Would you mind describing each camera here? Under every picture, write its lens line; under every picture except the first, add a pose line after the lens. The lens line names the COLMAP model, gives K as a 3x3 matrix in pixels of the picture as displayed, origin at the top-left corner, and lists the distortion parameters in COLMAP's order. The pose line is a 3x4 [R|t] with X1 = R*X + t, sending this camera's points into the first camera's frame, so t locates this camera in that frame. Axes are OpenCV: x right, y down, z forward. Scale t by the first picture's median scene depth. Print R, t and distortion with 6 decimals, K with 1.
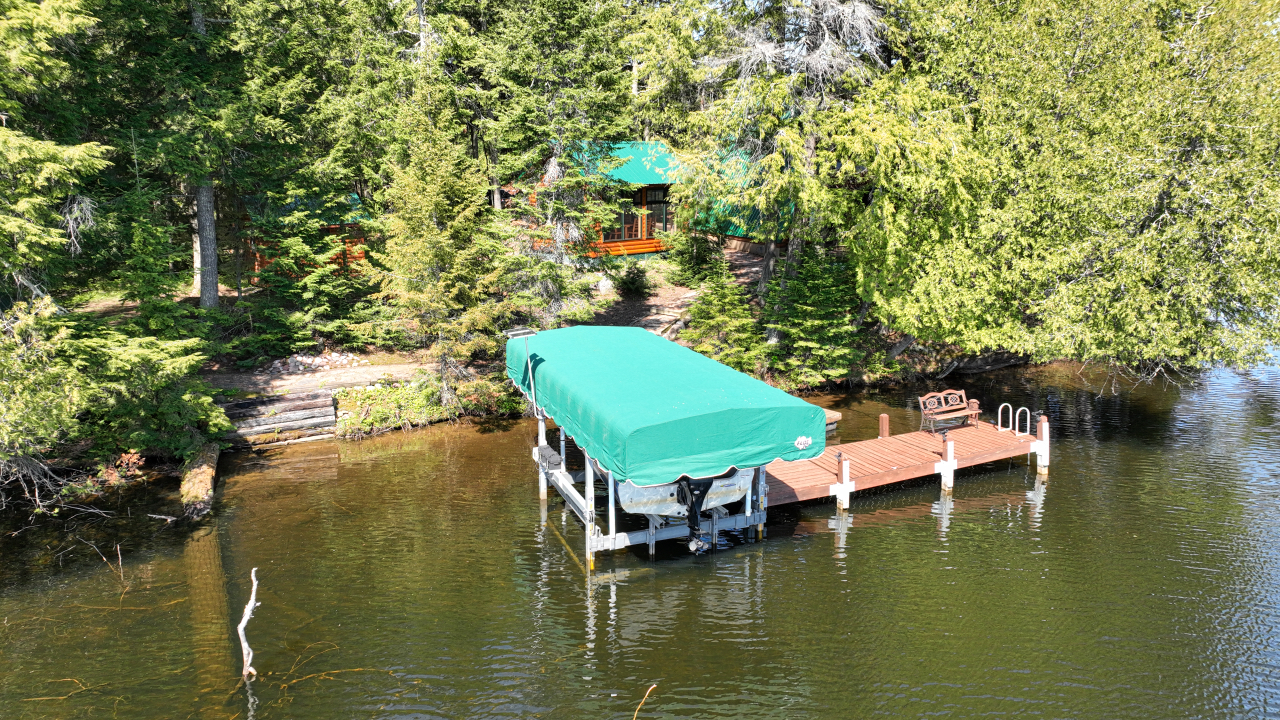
lens RADIAL K [[914.8, 0, 644.1], [0, 914.8, 362.7], [0, 0, 1]] dist [0.003117, -0.000926]
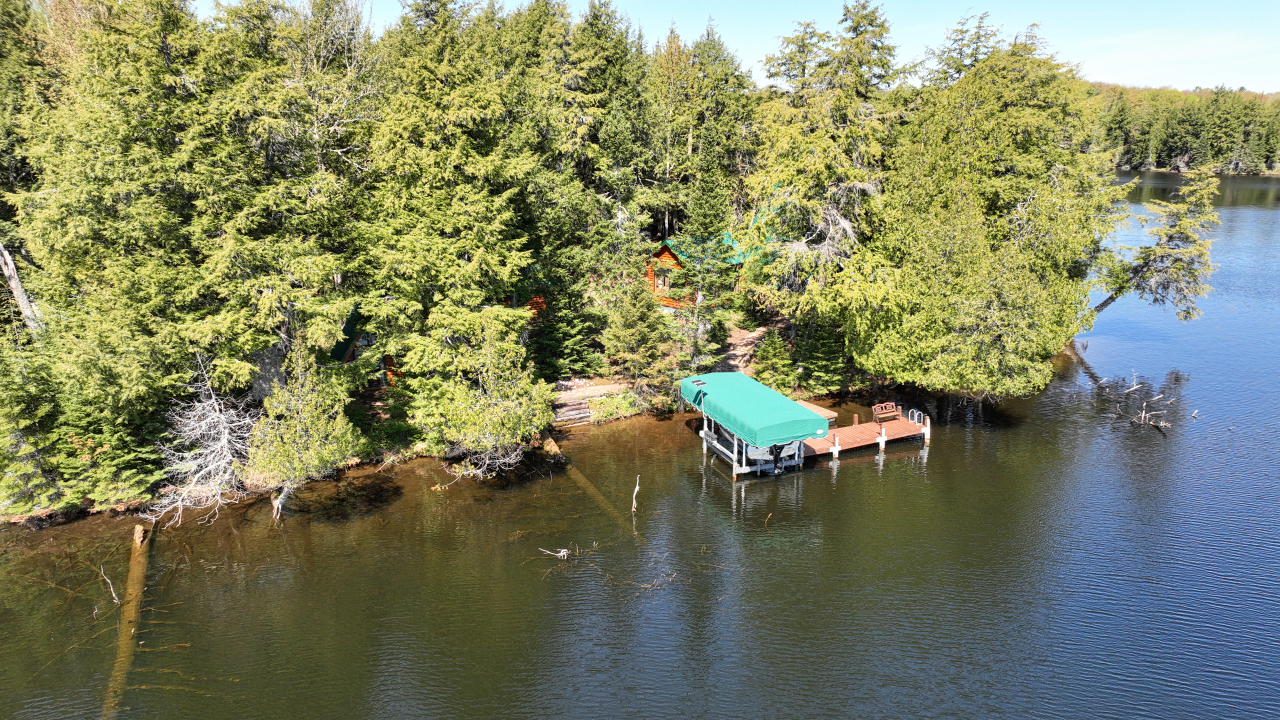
lens RADIAL K [[914.8, 0, 640.1], [0, 914.8, 356.5], [0, 0, 1]] dist [0.003117, -0.000926]
pose [[0.999969, 0.001664, -0.007641, -0.217549], [-0.001358, 0.999202, 0.039922, -0.157710], [0.007701, -0.039910, 0.999174, -1.094755]]
